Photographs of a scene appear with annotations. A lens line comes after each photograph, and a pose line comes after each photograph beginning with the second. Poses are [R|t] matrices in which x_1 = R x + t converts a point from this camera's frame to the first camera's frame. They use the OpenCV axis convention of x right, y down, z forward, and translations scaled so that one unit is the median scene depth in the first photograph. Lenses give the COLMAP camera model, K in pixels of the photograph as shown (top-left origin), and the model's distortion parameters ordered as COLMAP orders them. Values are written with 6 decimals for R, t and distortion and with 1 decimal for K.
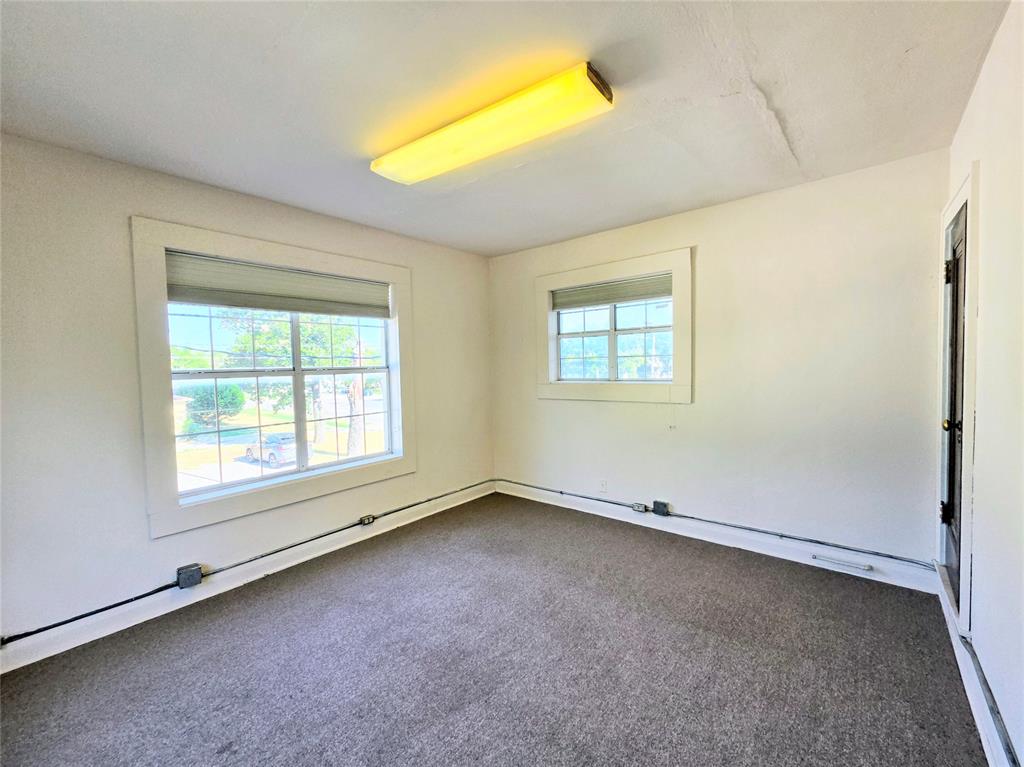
lens RADIAL K [[424.7, 0, 505.5], [0, 424.7, 382.3], [0, 0, 1]] dist [0.002276, 0.000130]
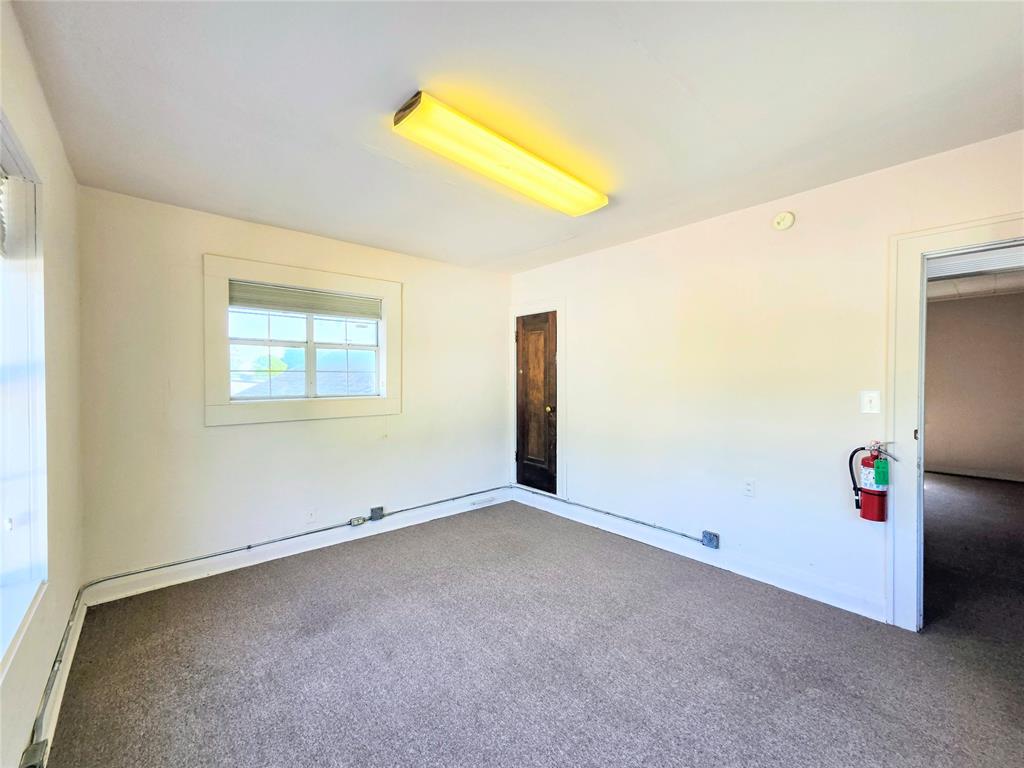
lens RADIAL K [[424.7, 0, 505.5], [0, 424.7, 382.8], [0, 0, 1]] dist [0.002276, 0.000130]
pose [[0.161525, 0.012933, 0.986784, -0.647757], [0.040735, 0.998975, -0.019760, 0.000202], [-0.986028, 0.043388, 0.160832, 0.489800]]
